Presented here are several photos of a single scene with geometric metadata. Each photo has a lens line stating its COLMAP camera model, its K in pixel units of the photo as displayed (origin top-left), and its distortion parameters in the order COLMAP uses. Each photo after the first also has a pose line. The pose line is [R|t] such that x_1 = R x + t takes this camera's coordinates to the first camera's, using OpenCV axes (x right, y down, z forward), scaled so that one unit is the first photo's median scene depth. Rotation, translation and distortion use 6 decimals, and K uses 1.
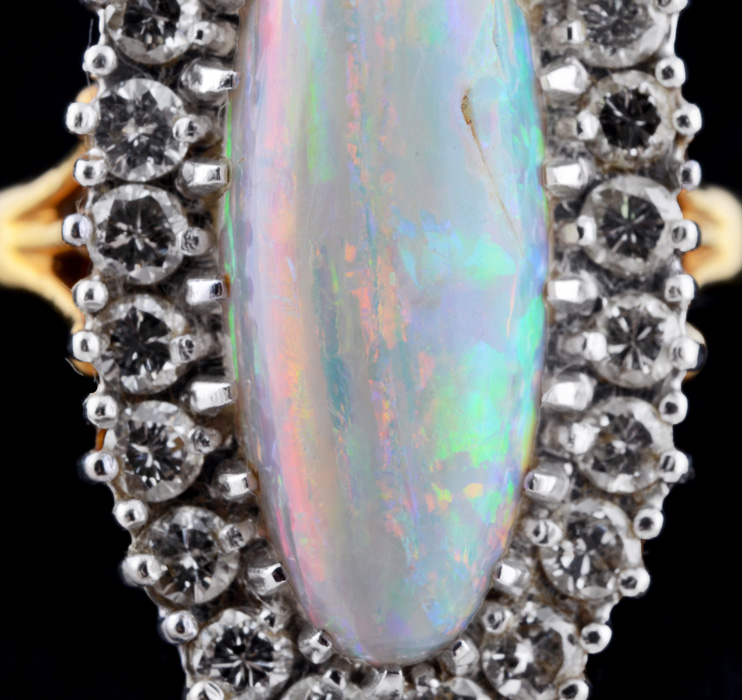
lens RADIAL K [[3325.7, 0, 371.0], [0, 3325.7, 351.8], [0, 0, 1]] dist [-0.152153, 0.000000]
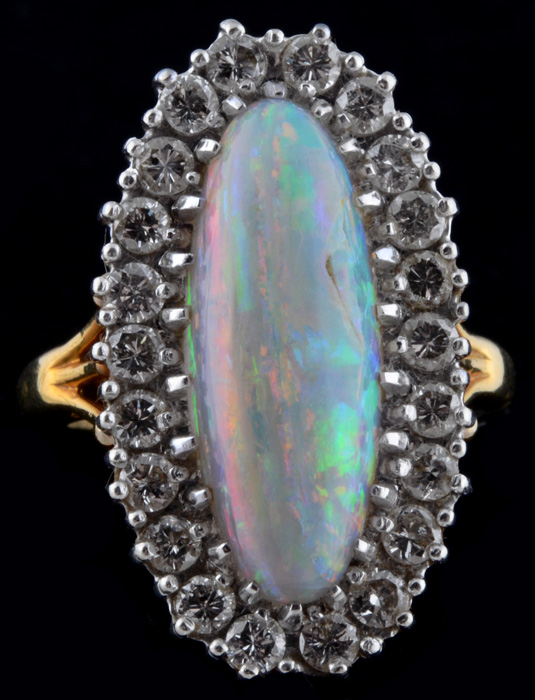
lens RADIAL K [[2963.5, 0, 267.3], [0, 2963.5, 349.5], [0, 0, 1]] dist [-0.456420, 0.000000]
pose [[0.999508, -0.029818, 0.009742, -0.018345], [0.030830, 0.991093, -0.129557, 0.158936], [-0.005792, 0.129793, 0.991524, -0.488508]]
